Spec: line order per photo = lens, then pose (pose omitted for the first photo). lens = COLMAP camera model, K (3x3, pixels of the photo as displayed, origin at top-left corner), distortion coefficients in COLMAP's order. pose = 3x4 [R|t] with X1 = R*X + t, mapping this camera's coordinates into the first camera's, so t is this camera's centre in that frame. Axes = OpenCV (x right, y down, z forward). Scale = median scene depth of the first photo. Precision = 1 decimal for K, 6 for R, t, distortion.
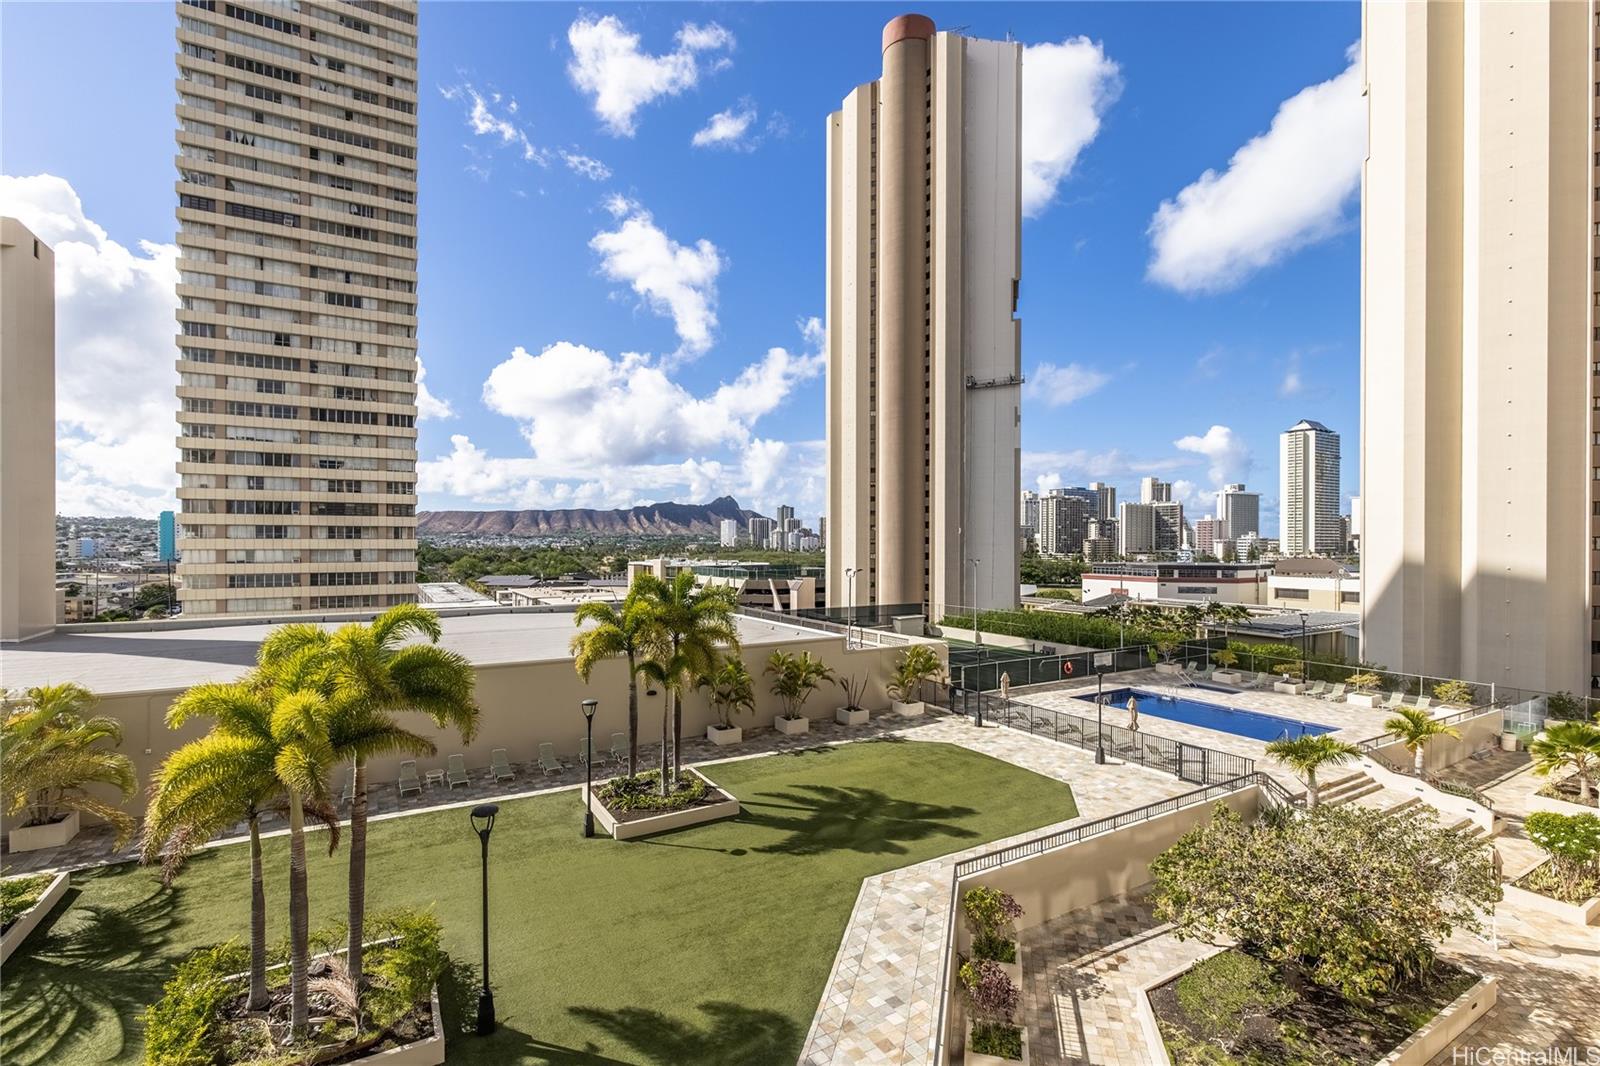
lens RADIAL K [[731.9, 0, 791.1], [0, 731.9, 543.0], [0, 0, 1]] dist [0.003303, 0.003098]
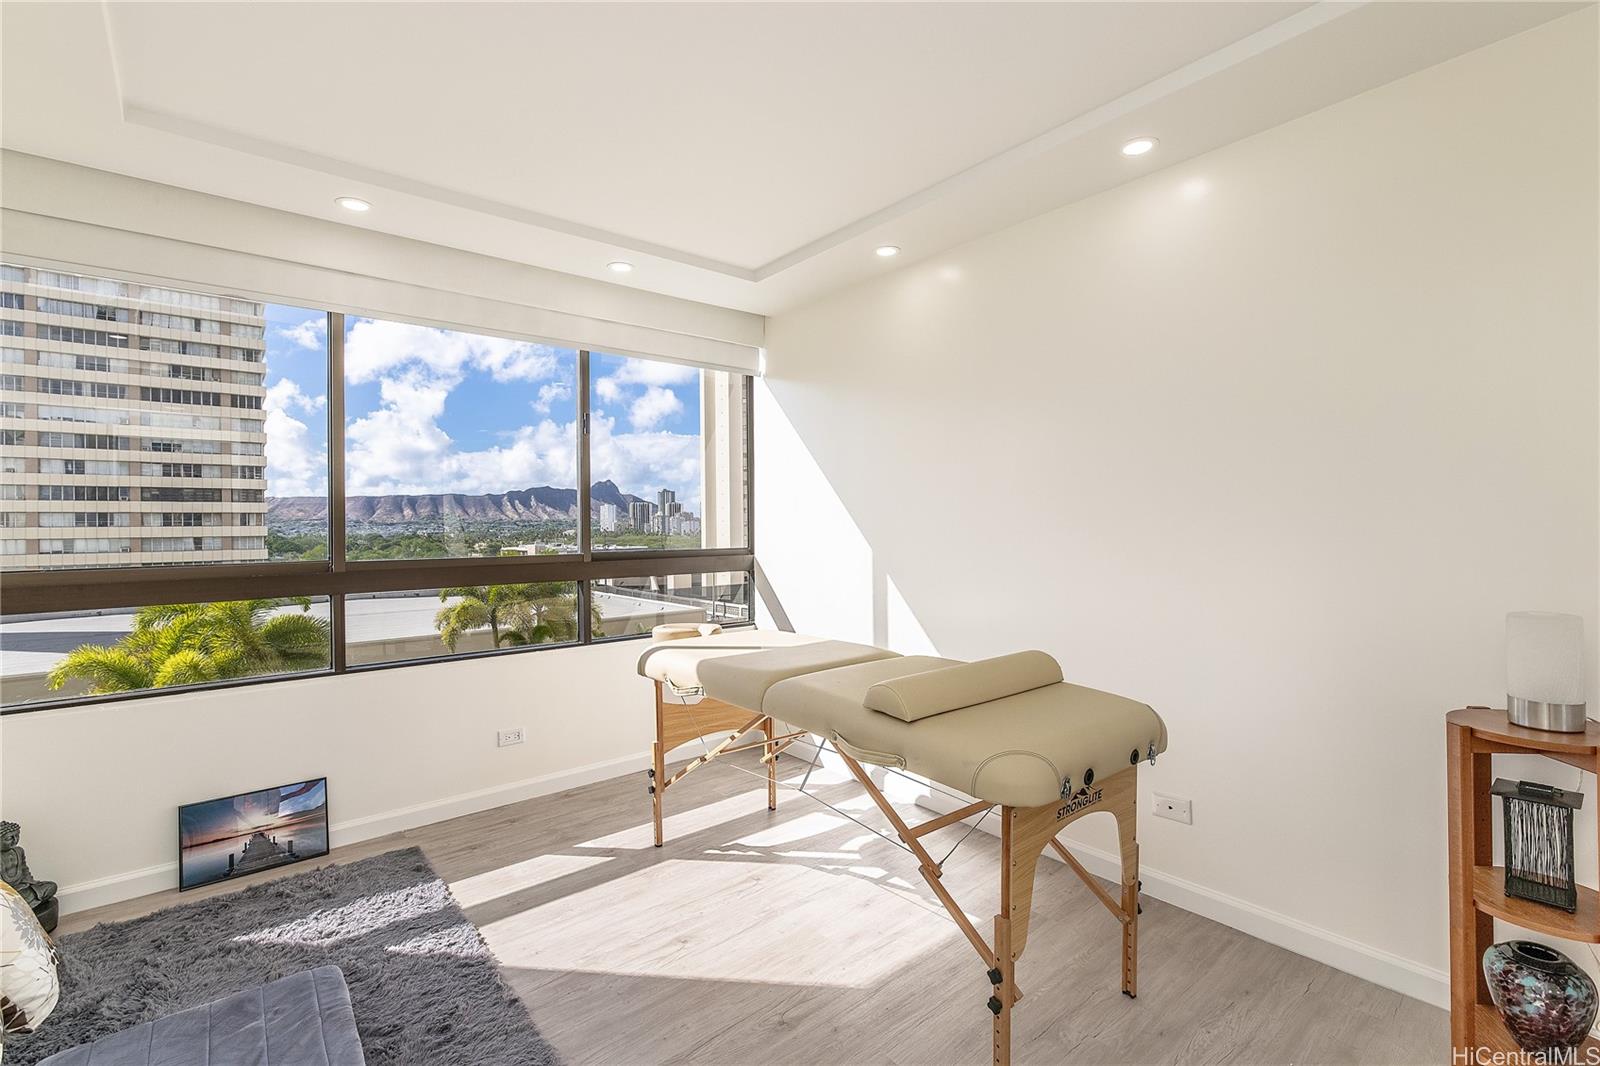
lens RADIAL K [[731.9, 0, 787.0], [0, 731.9, 522.5], [0, 0, 1]] dist [0.003303, 0.003098]
pose [[0.988562, -0.010205, 0.150468, 0.017544], [0.011123, 0.999924, -0.005261, 0.002949], [-0.150403, 0.006874, 0.988601, -0.050847]]
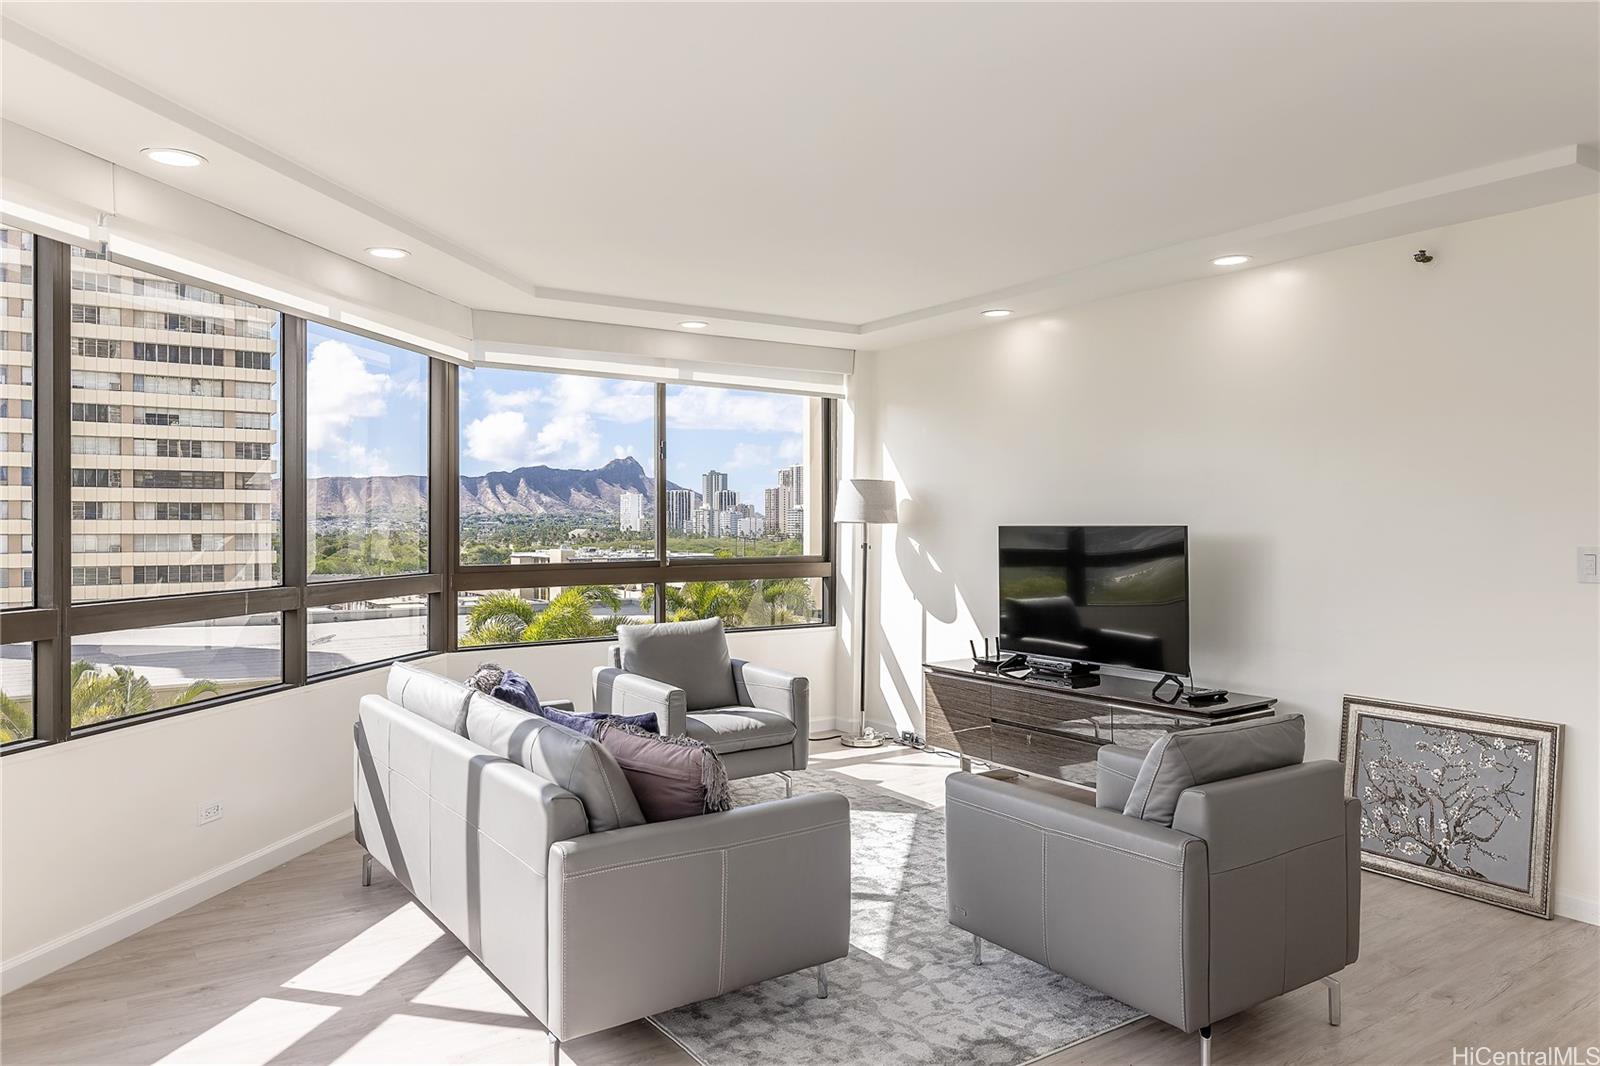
lens RADIAL K [[1095.8, 0, 798.4], [0, 1095.8, 524.4], [0, 0, 1]] dist [0.004361, -0.002986]
pose [[0.996143, -0.000499, 0.087747, -0.082991], [0.000650, 0.999998, -0.001690, 0.001023], [-0.087746, 0.001741, 0.996141, -0.154086]]
